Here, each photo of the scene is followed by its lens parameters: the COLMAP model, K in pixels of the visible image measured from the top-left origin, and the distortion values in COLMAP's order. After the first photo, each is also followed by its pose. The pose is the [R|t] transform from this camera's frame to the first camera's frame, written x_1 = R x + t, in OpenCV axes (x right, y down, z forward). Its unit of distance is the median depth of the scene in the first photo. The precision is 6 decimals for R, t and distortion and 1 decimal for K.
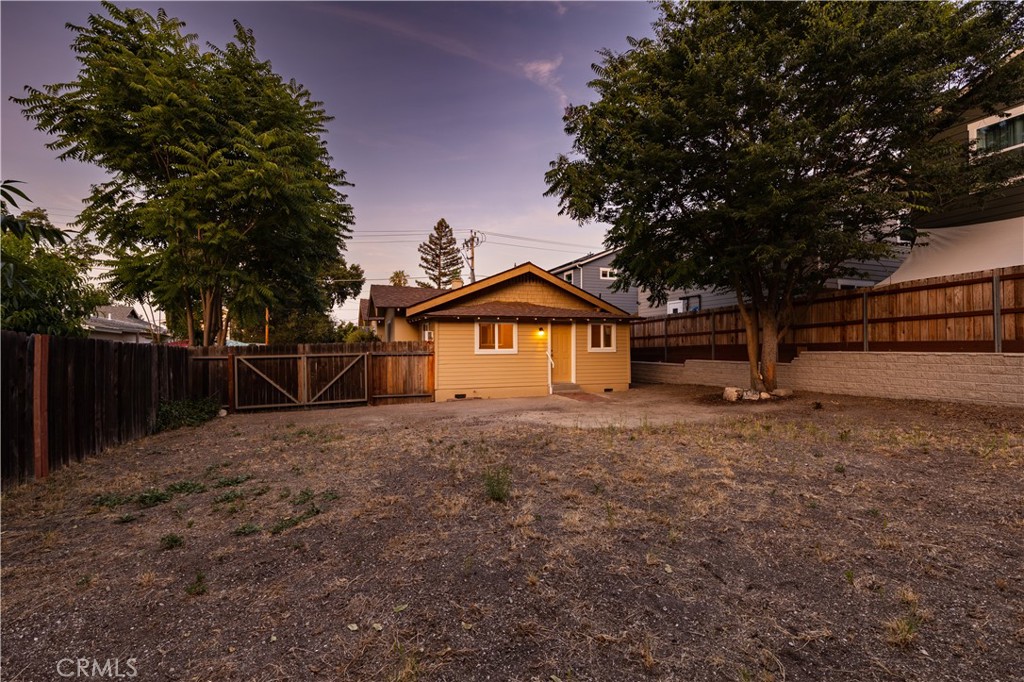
lens RADIAL K [[462.5, 0, 514.5], [0, 462.5, 341.2], [0, 0, 1]] dist [0.002175, 0.000104]
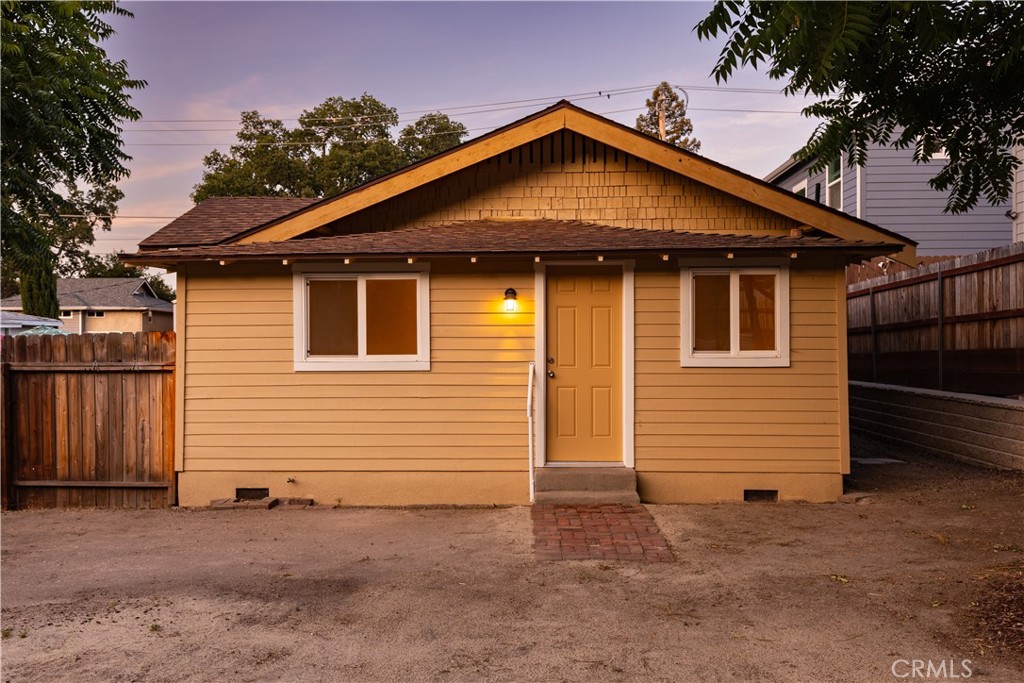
lens RADIAL K [[872.4, 0, 511.7], [0, 872.4, 339.9], [0, 0, 1]] dist [-0.001787, -0.001699]
pose [[0.923791, -0.001834, -0.382894, 0.274799], [0.005330, 0.999953, 0.008069, 0.001314], [0.382861, -0.009495, 0.923757, 0.432656]]
